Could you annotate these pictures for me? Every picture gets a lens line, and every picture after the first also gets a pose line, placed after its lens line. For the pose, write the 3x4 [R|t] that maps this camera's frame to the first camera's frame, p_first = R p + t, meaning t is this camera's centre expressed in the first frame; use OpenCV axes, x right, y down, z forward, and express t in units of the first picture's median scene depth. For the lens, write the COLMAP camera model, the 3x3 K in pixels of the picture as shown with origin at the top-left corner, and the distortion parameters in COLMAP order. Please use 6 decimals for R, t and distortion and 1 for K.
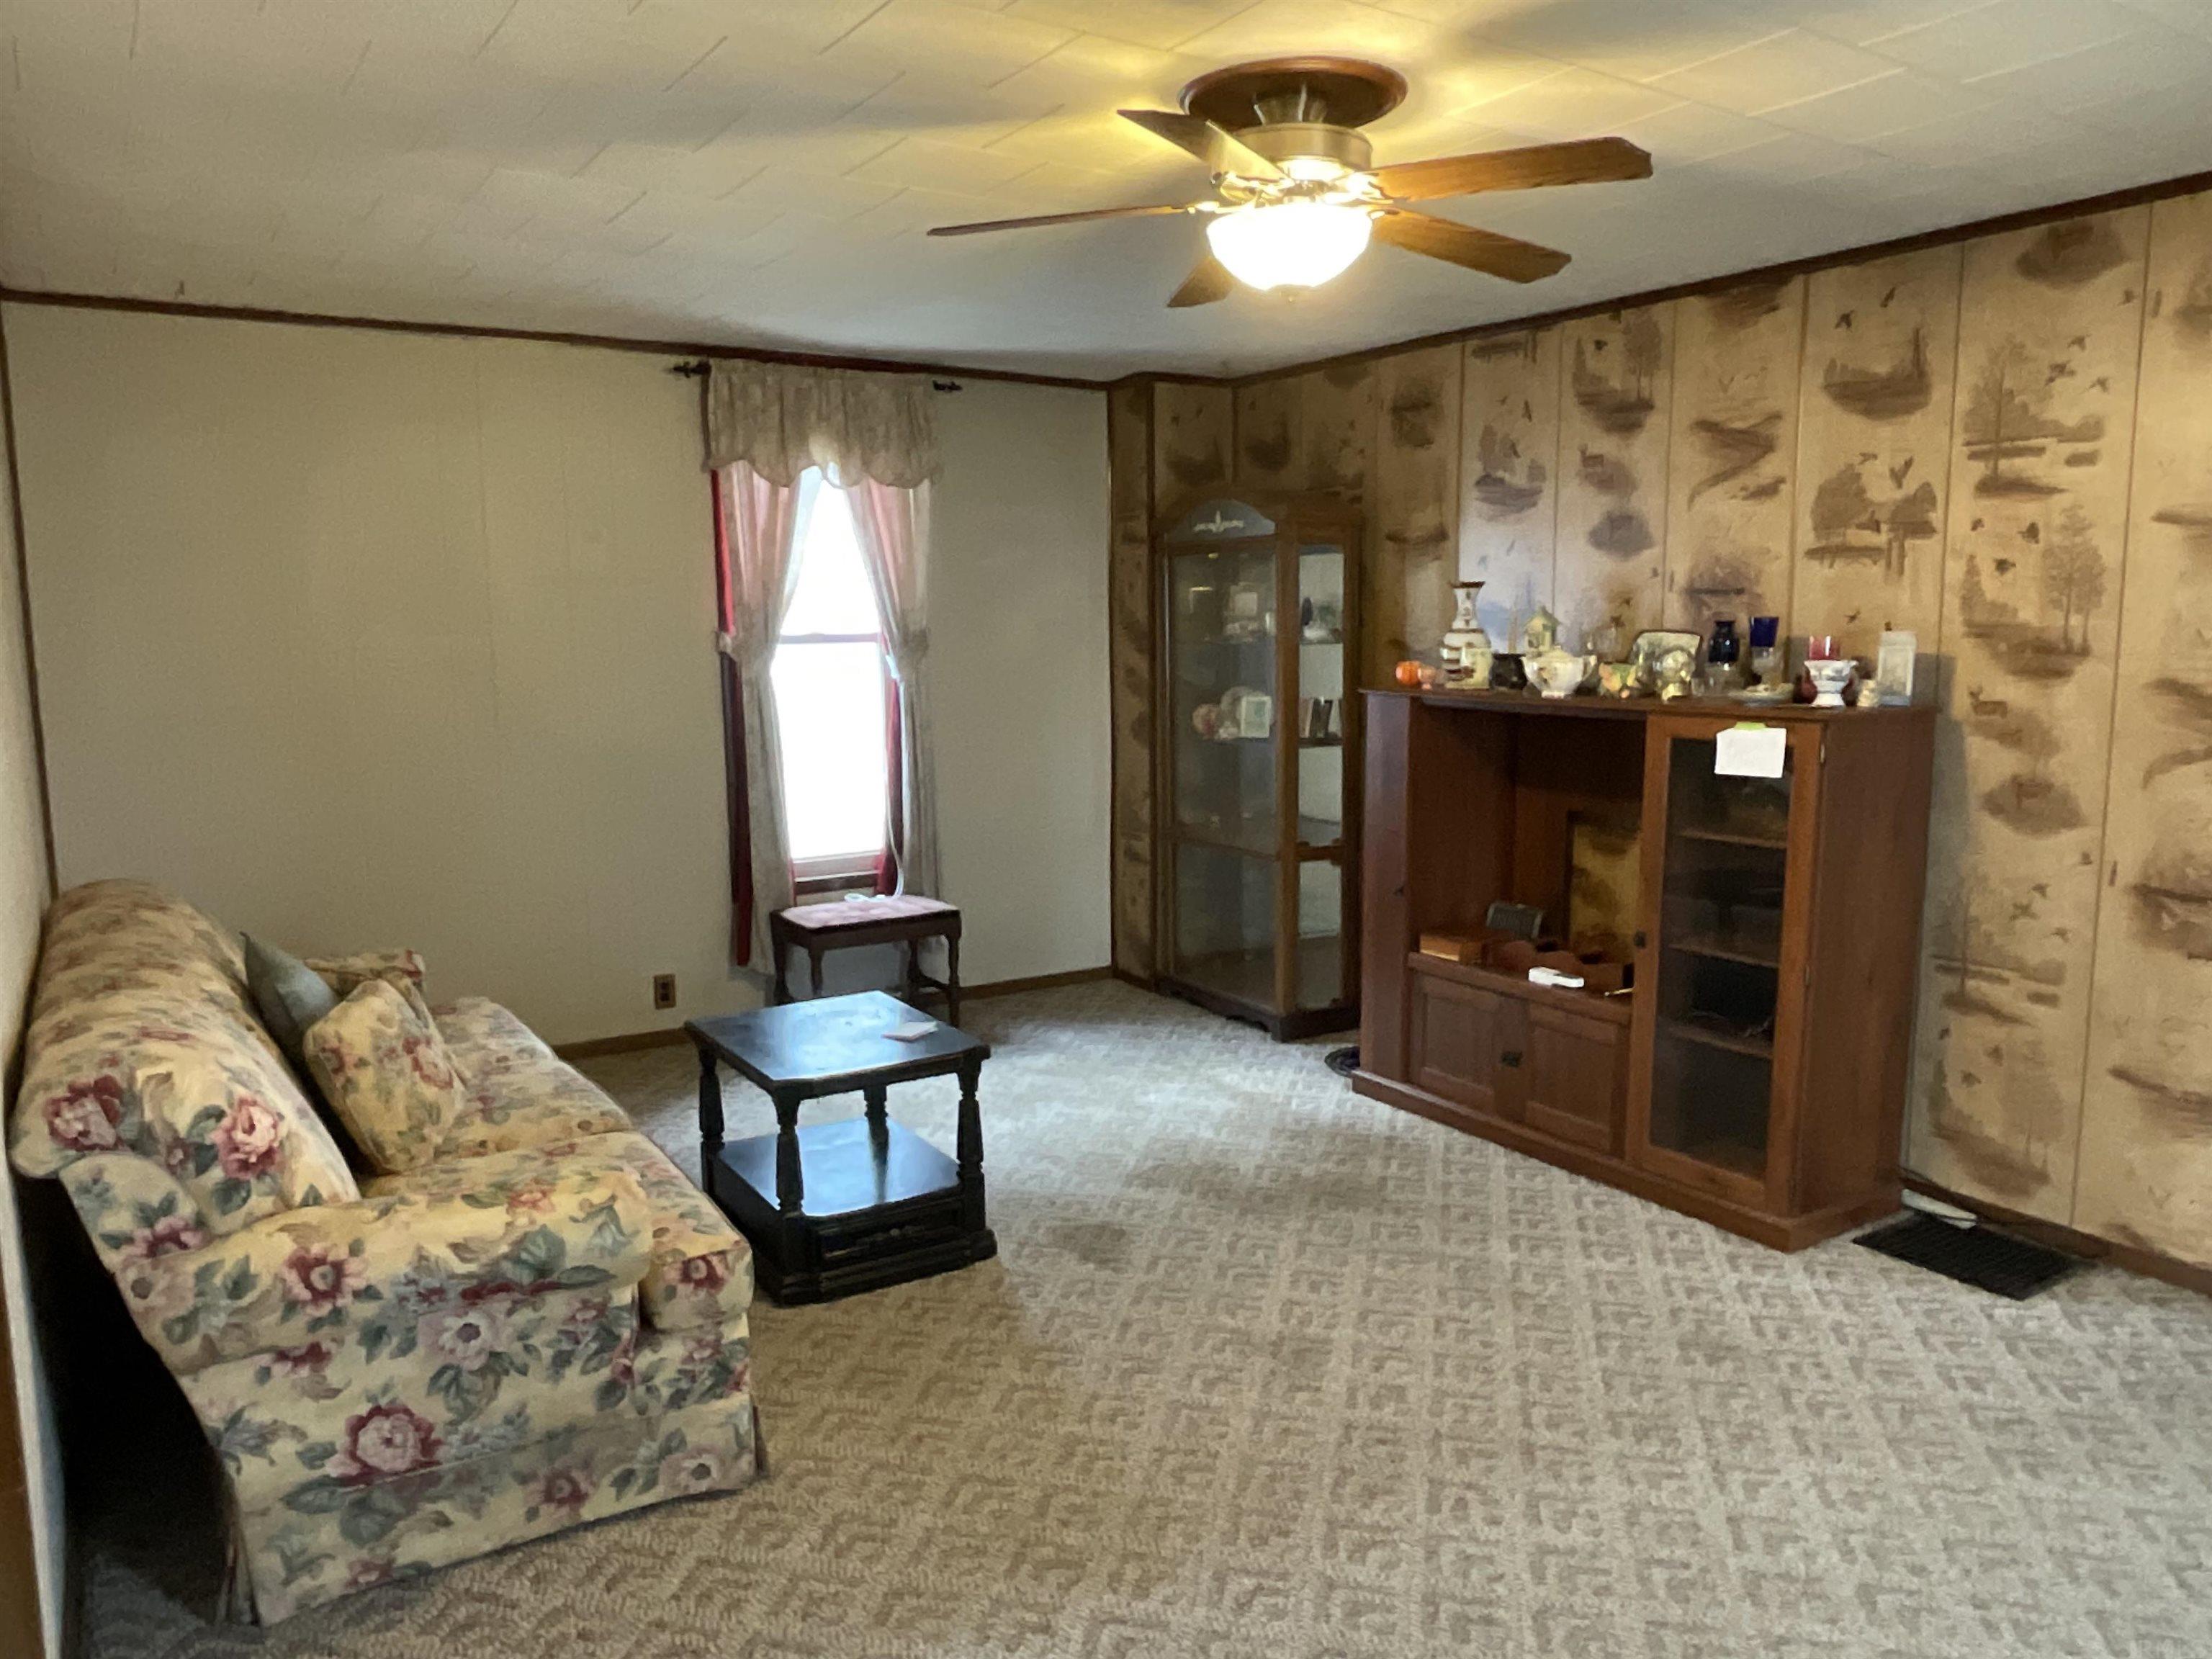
lens RADIAL K [[1584.2, 0, 1106.0], [0, 1584.2, 829.5], [0, 0, 1]] dist [0.000699, -0.006923]
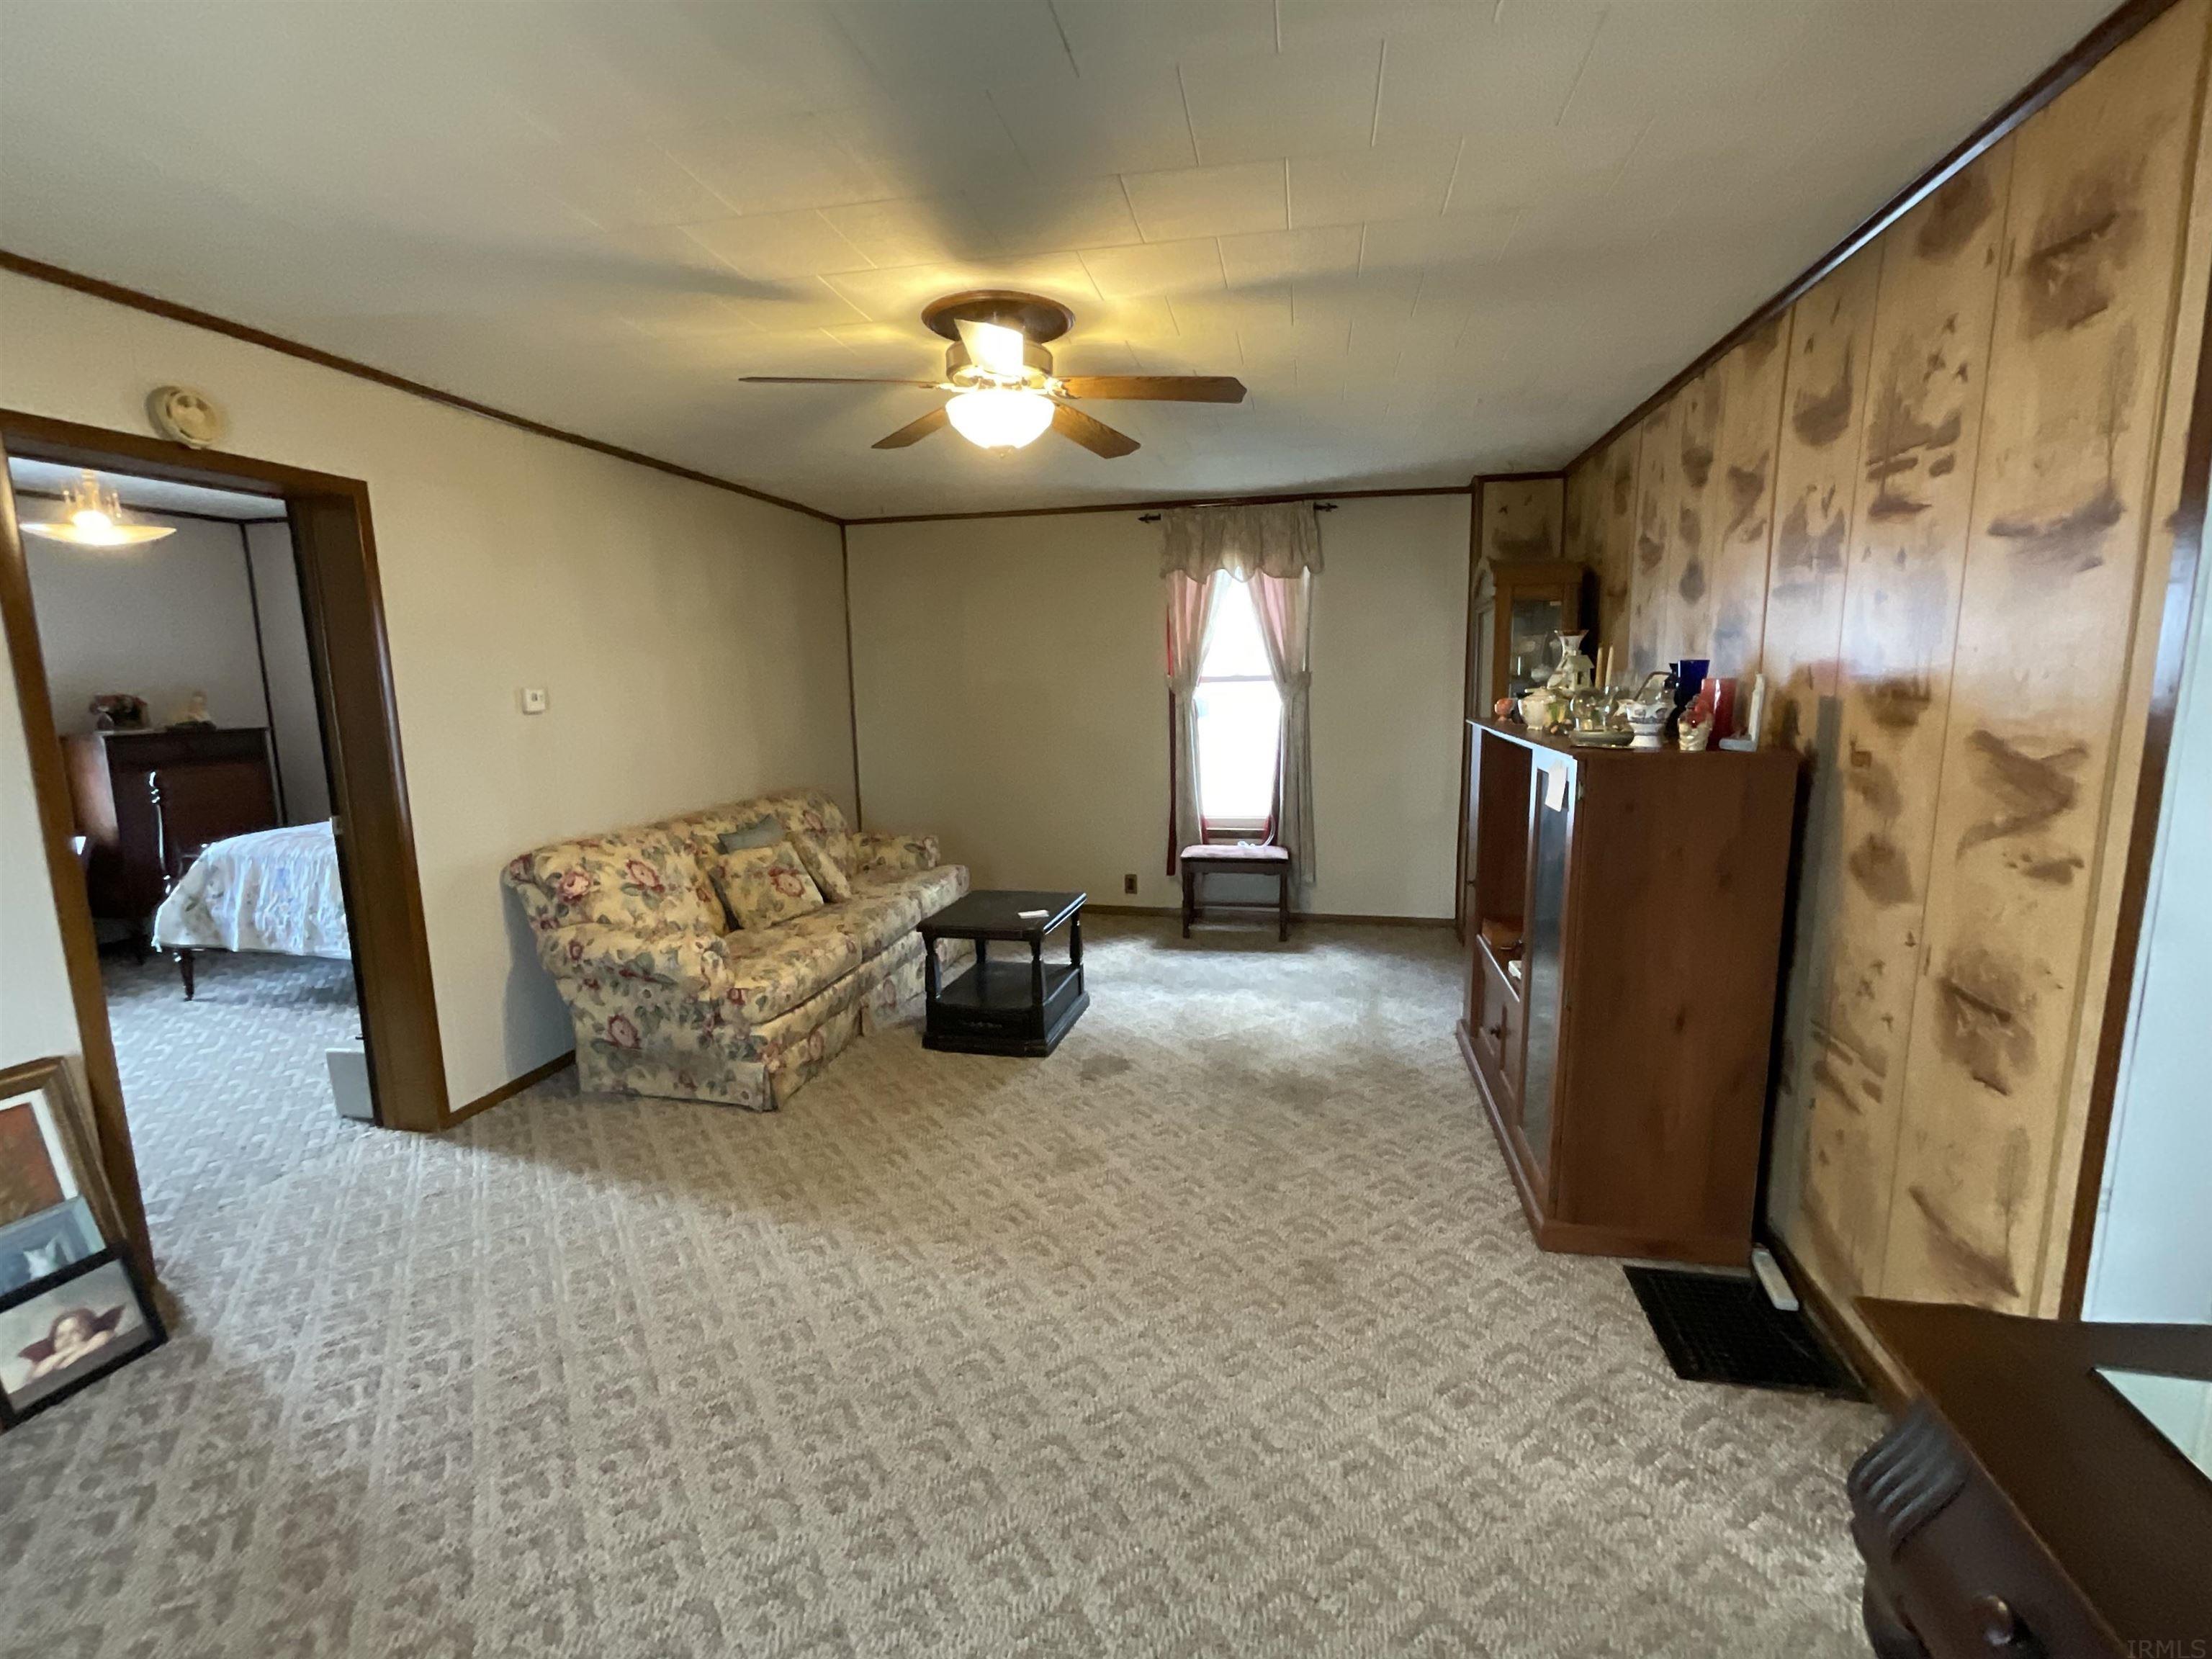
lens RADIAL K [[1003.5, 0, 1106.0], [0, 1003.5, 829.5], [0, 0, 1]] dist [0.001150, 0.000198]
pose [[0.704863, 0.106103, -0.701363, 0.669681], [-0.083810, 0.994281, 0.066188, -0.039084], [0.704375, 0.012128, 0.709725, 0.297908]]
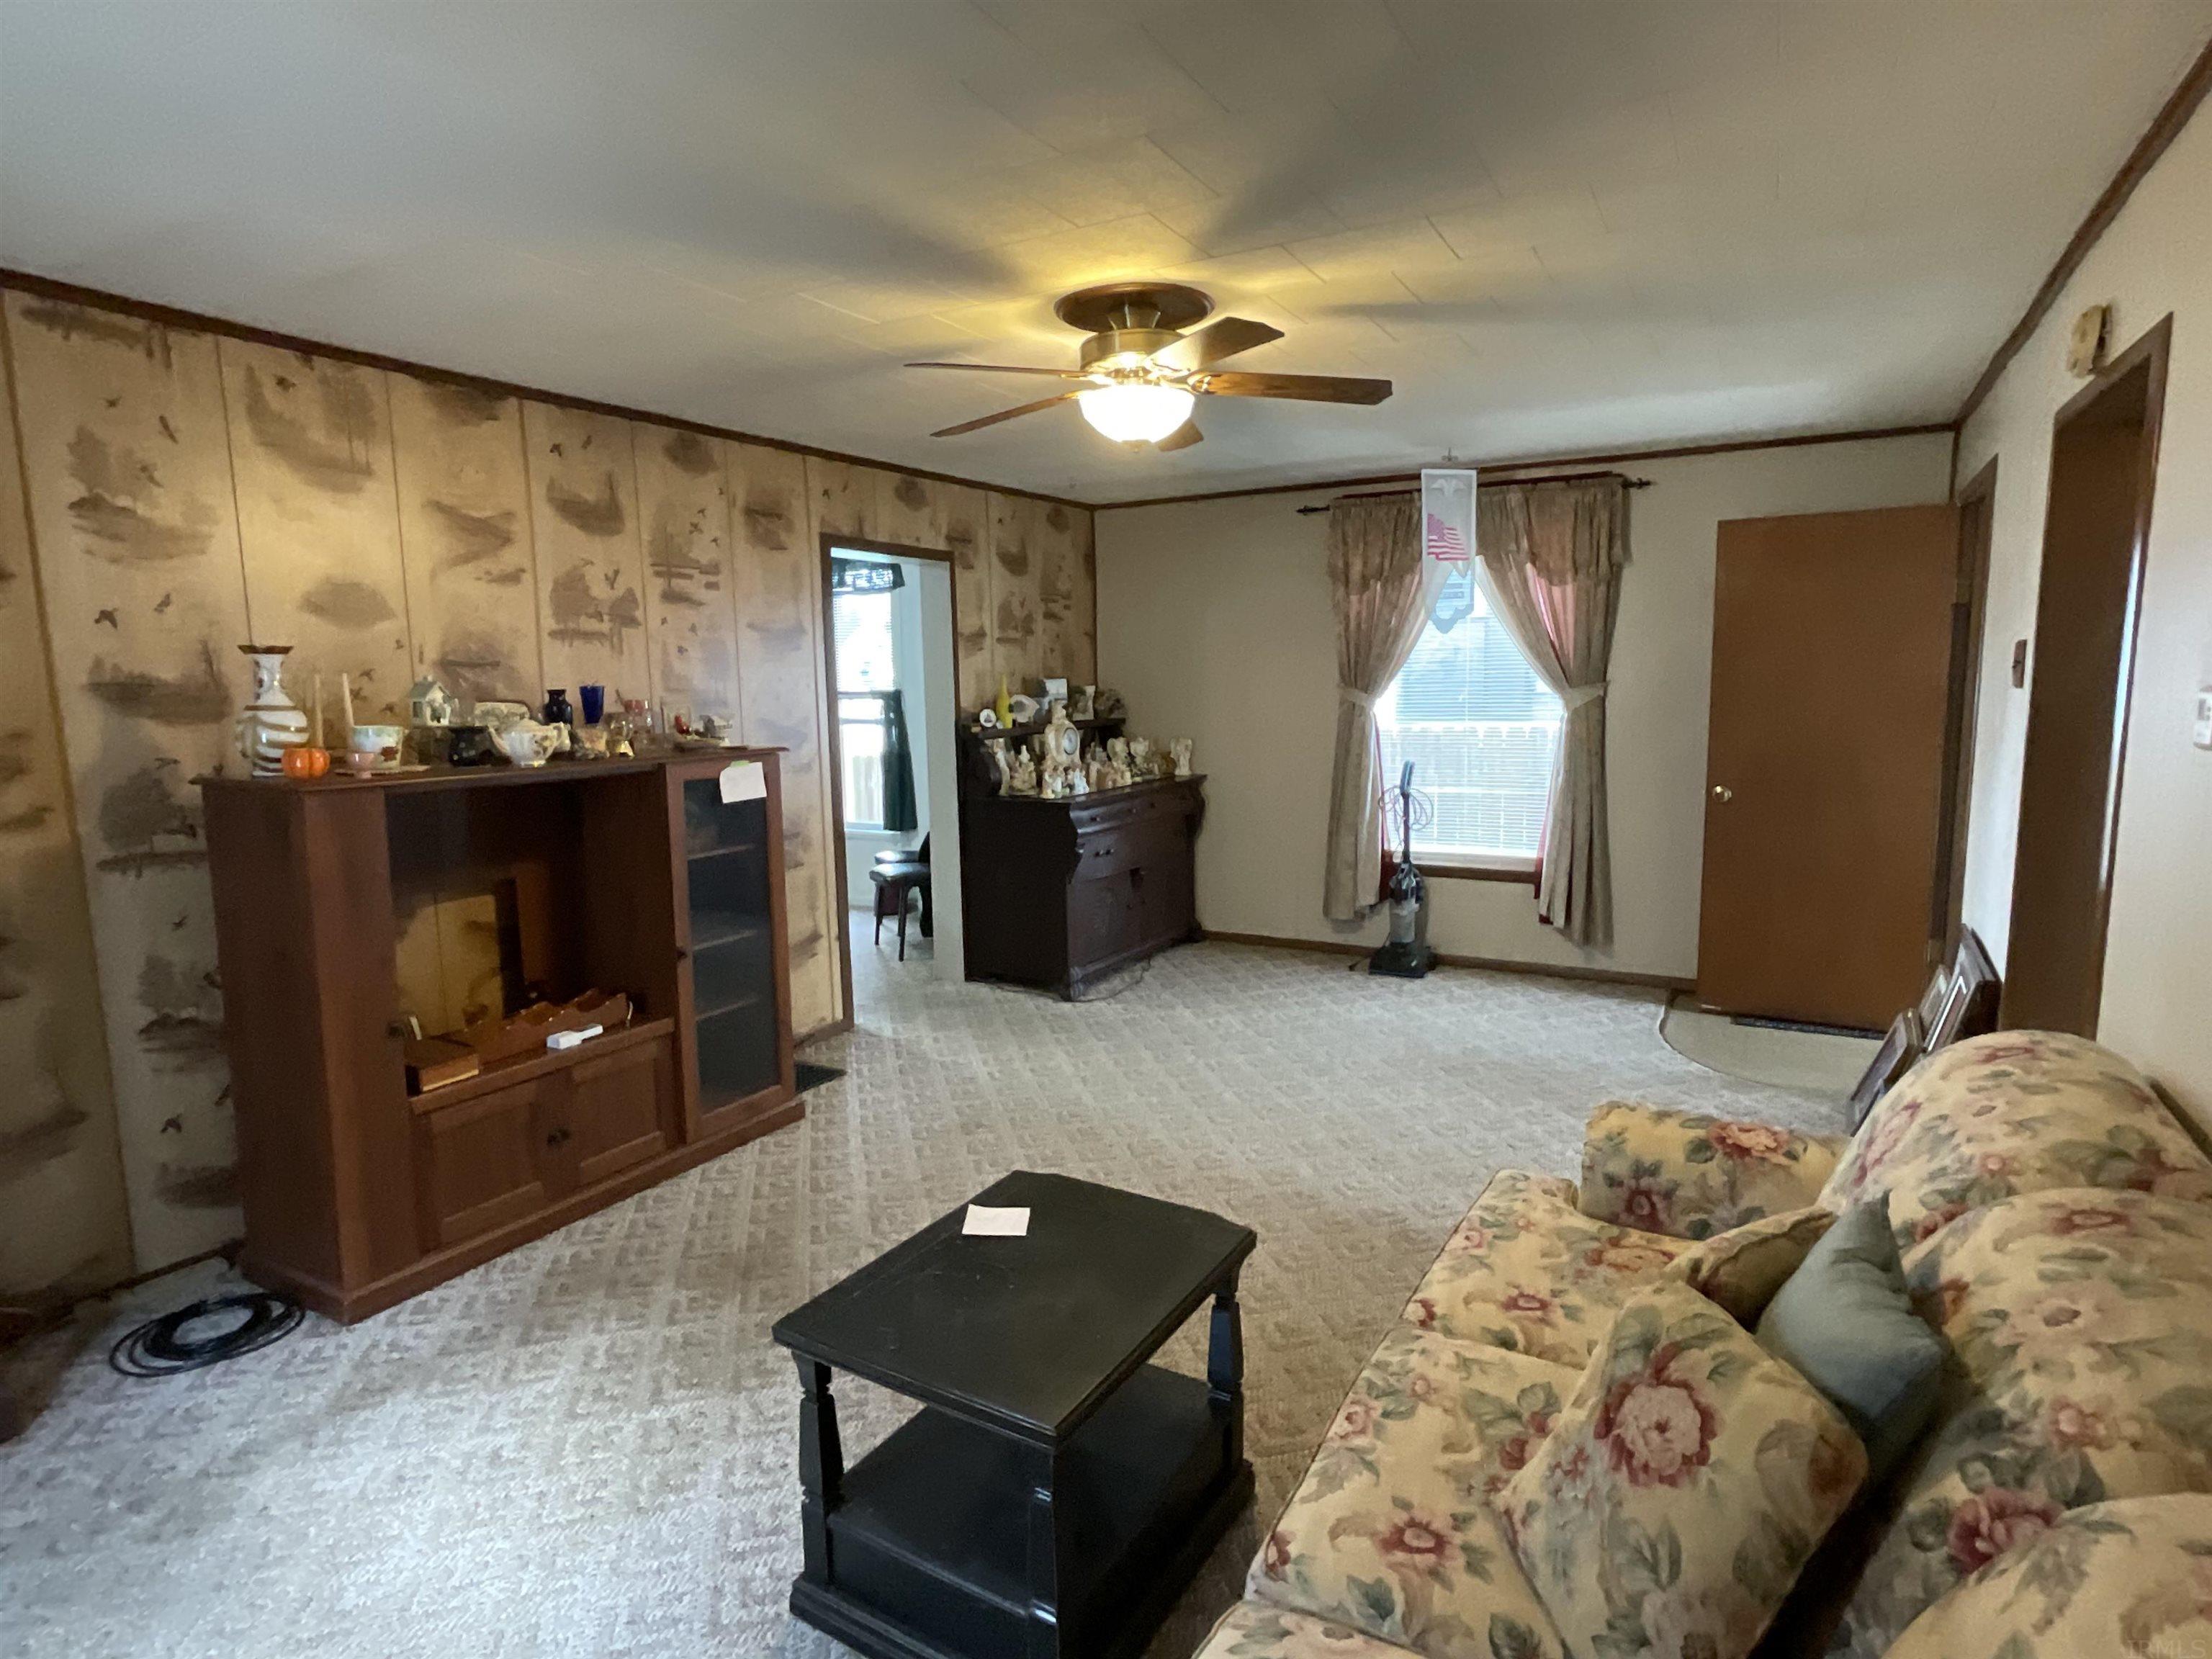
lens RADIAL K [[1168.4, 0, 1128.1], [0, 1168.4, 822.5], [0, 0, 1]] dist [-0.007534, 0.015403]
pose [[-0.466972, -0.099645, 0.878640, -0.626709], [0.138392, 0.973151, 0.183915, -0.152937], [-0.873376, 0.207480, -0.440644, 1.155058]]
